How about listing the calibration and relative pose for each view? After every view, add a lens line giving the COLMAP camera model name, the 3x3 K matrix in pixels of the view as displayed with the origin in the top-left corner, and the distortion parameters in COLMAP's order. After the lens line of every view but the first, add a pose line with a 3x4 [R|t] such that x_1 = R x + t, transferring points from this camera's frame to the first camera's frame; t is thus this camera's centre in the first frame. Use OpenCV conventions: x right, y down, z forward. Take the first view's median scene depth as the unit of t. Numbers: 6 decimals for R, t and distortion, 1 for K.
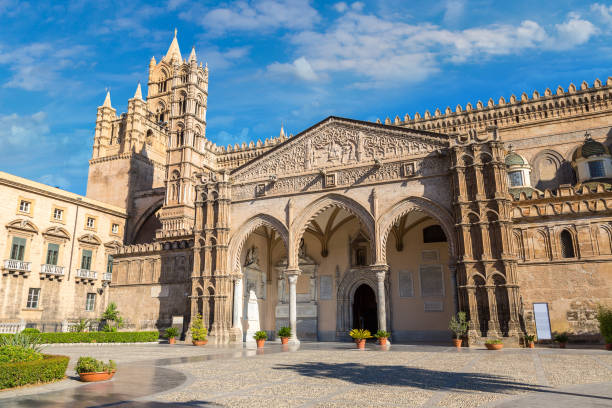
lens RADIAL K [[485.0, 0, 301.9], [0, 485.0, 201.9], [0, 0, 1]] dist [0.017272, 0.002566]
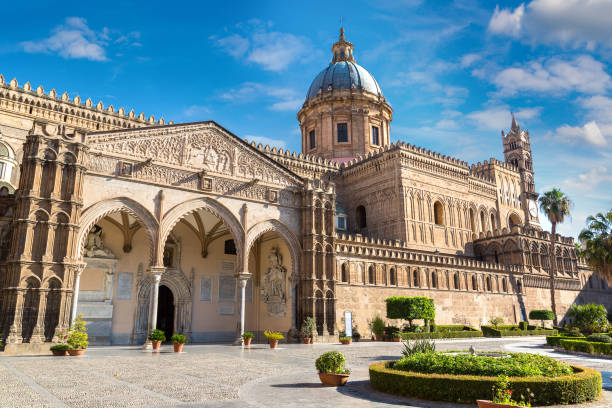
lens RADIAL K [[485.0, 0, 305.1], [0, 485.0, 205.6], [0, 0, 1]] dist [0.017272, 0.002566]
pose [[0.469496, 0.220175, 0.855042, -0.666541], [-0.216049, 0.967618, -0.130533, 0.083960], [-0.856094, -0.123446, 0.501862, 0.298198]]
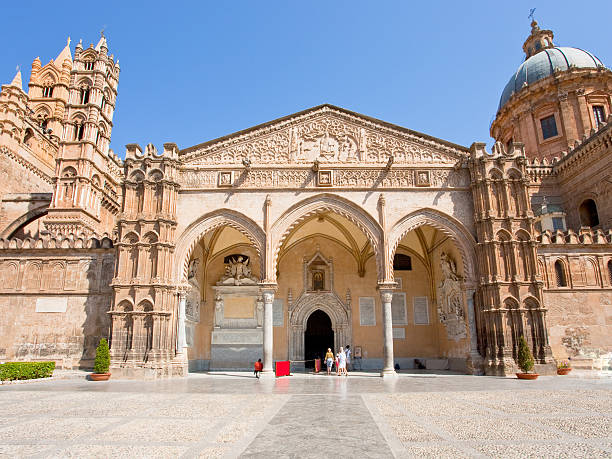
lens RADIAL K [[338.0, 0, 297.6], [0, 338.0, 291.1], [0, 0, 1]] dist [-0.040413, 0.011625]
pose [[0.905375, 0.077167, 0.417543, -0.193739], [-0.104117, 0.993673, 0.042119, 0.118989], [-0.411651, -0.081607, 0.907680, 0.469834]]
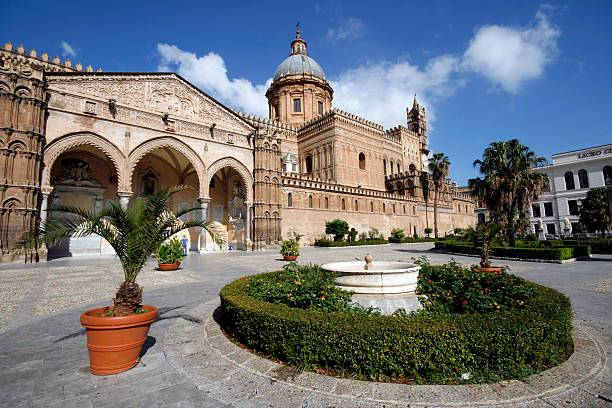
lens RADIAL K [[295.8, 0, 301.6], [0, 295.8, 207.9], [0, 0, 1]] dist [0.001773, -0.003047]
pose [[0.422665, 0.098336, 0.900935, -0.434471], [-0.204083, 0.978891, -0.011101, 0.097142], [-0.883008, -0.179174, 0.433812, 0.328083]]
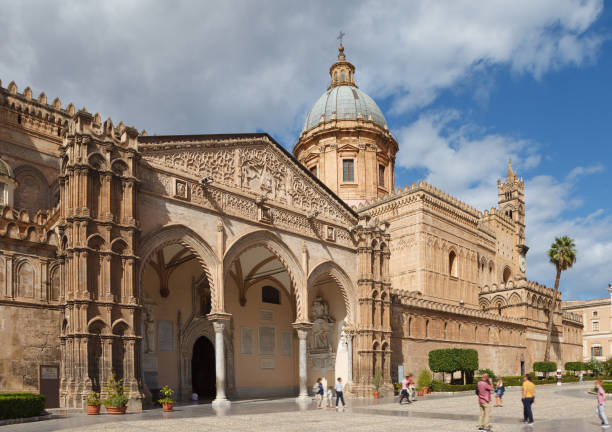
lens RADIAL K [[468.2, 0, 307.9], [0, 468.2, 390.0], [0, 0, 1]] dist [-0.042994, -0.024777]
pose [[0.352524, -0.024920, 0.935471, -0.638626], [-0.220110, 0.969392, 0.108771, 0.138727], [-0.909549, -0.244251, 0.336248, 0.563499]]
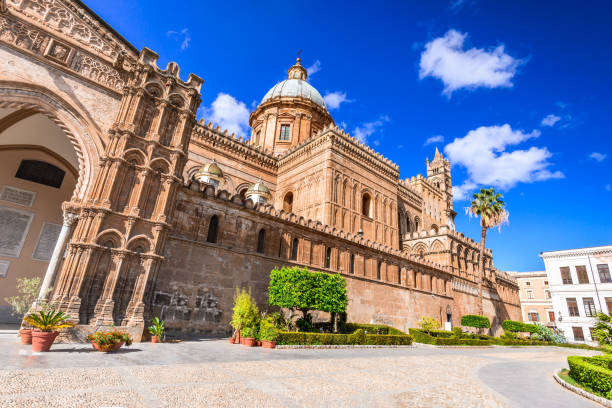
lens RADIAL K [[304.4, 0, 303.7], [0, 304.4, 219.2], [0, 0, 1]] dist [-0.002876, -0.001632]
pose [[0.405625, 0.325418, 0.854149, 0.074248], [-0.295325, 0.931016, -0.214457, 0.114763], [-0.865015, -0.165263, 0.473748, 0.441108]]
